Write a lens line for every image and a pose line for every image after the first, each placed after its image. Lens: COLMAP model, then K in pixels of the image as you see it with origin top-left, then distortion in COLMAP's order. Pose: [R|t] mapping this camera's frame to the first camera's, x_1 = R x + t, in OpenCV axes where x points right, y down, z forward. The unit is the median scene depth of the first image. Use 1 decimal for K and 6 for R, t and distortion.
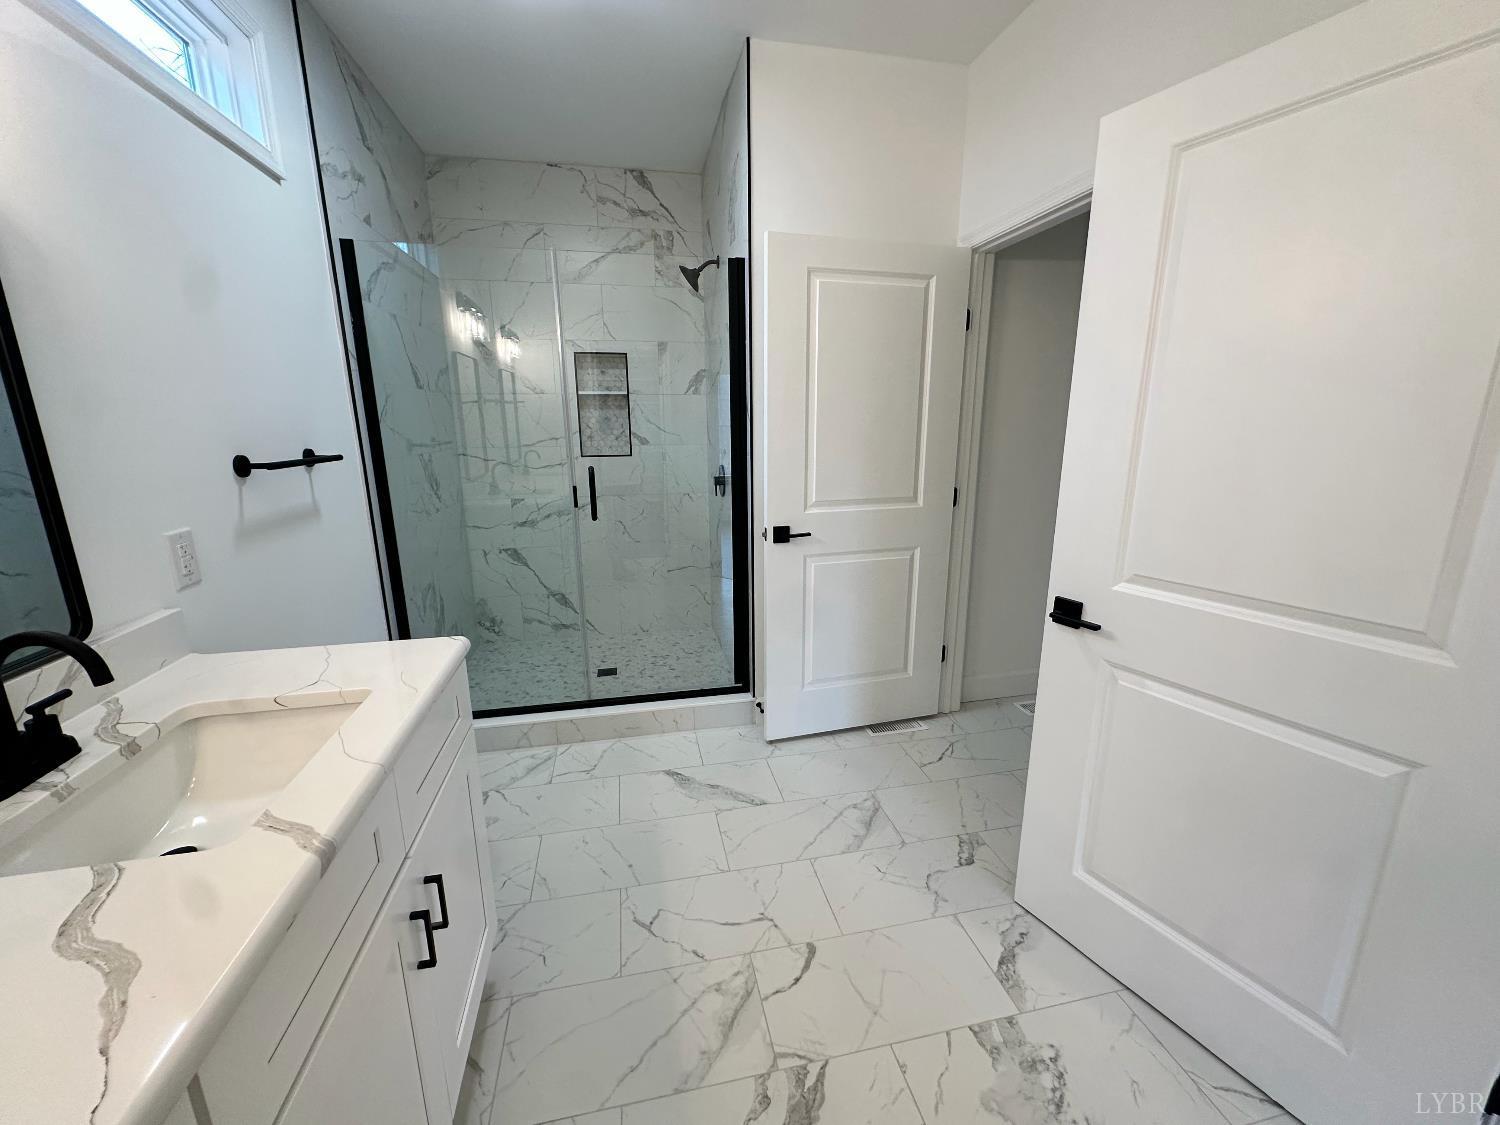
lens RADIAL K [[597.3, 0, 748.5], [0, 597.3, 559.7], [0, 0, 1]] dist [-0.002588, 0.000033]
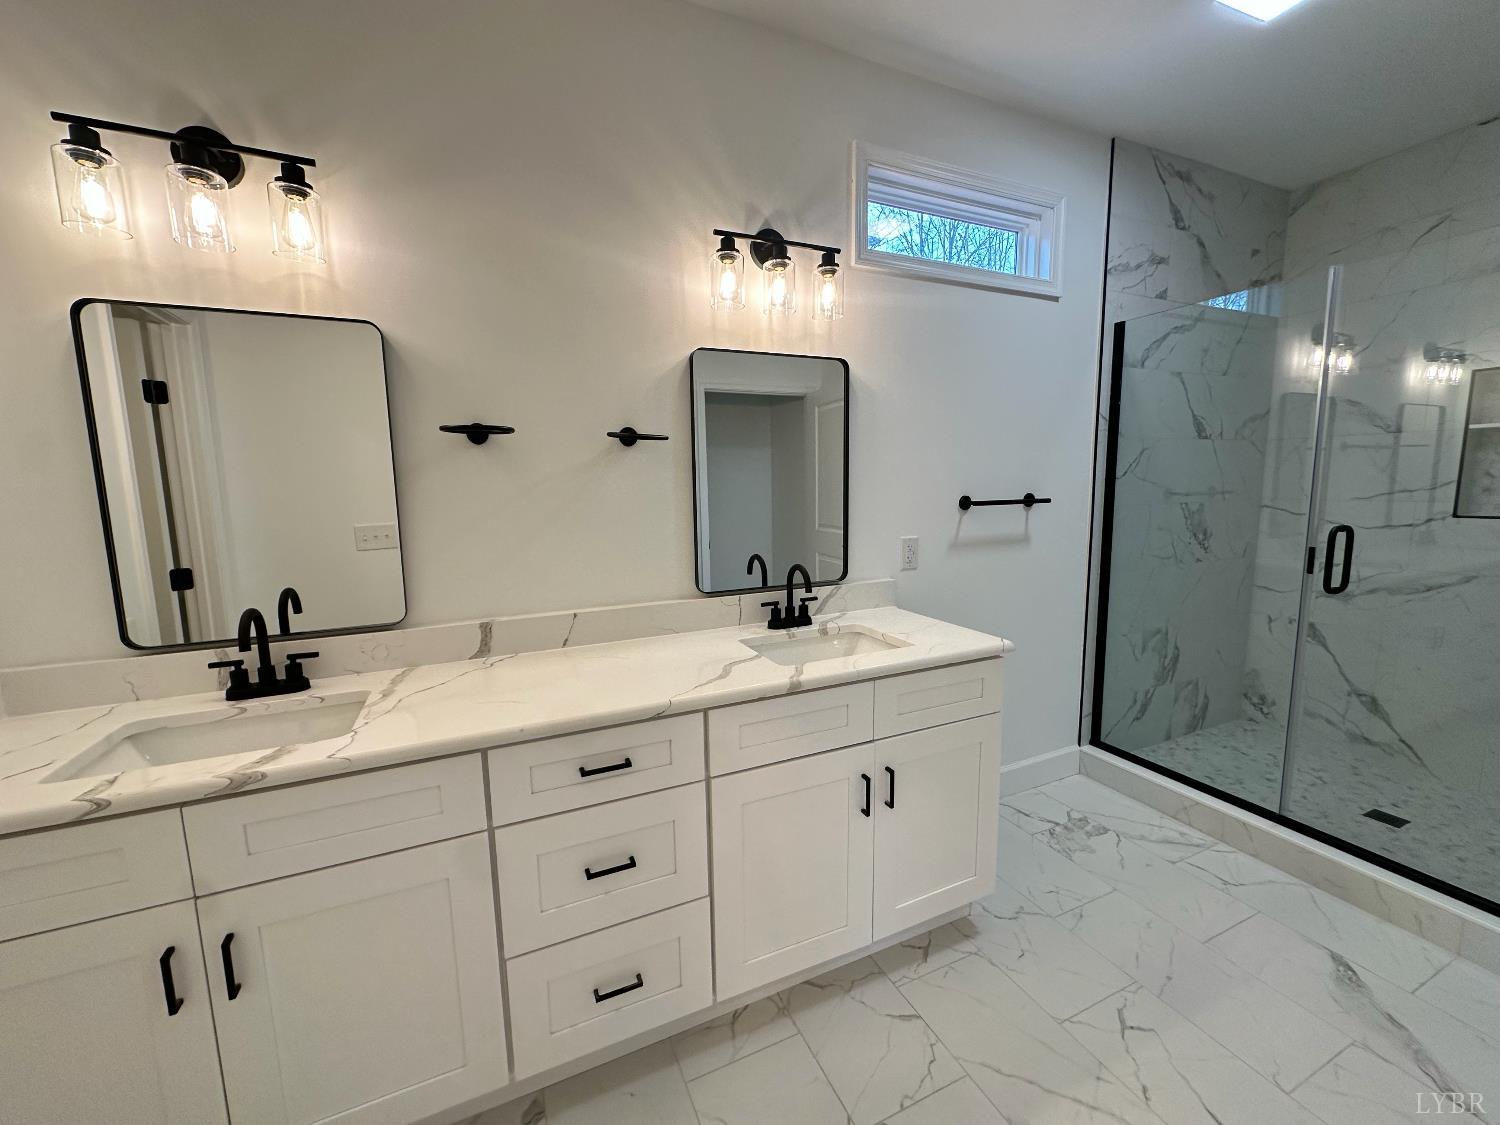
lens RADIAL K [[608.7, 0, 756.6], [0, 608.7, 558.0], [0, 0, 1]] dist [0.001461, 0.000202]
pose [[0.215347, 0.122128, -0.968871, 0.341840], [-0.206626, 0.975384, 0.077023, -0.016628], [0.954427, 0.183607, 0.235280, 0.086734]]
